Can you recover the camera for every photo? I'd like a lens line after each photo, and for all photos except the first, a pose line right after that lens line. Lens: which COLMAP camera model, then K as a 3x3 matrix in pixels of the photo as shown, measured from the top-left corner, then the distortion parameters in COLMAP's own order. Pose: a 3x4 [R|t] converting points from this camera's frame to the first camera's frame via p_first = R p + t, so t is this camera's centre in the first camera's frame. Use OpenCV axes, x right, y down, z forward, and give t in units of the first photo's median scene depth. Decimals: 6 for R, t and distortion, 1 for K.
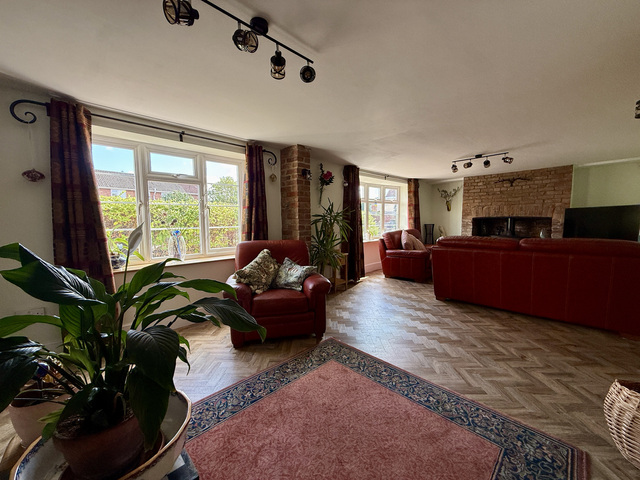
lens RADIAL K [[255.4, 0, 318.0], [0, 255.4, 240.6], [0, 0, 1]] dist [-0.000151, 0.000350]
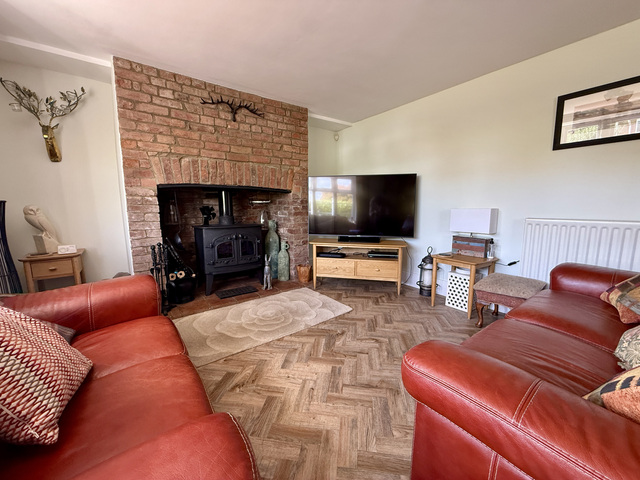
lens RADIAL K [[255.4, 0, 319.9], [0, 255.4, 239.1], [0, 0, 1]] dist [-0.000151, 0.000350]
pose [[0.117672, -0.122118, 0.985515, 0.366137], [0.081867, 0.990225, 0.112927, -0.046345], [-0.989672, 0.067393, 0.126519, 1.029371]]
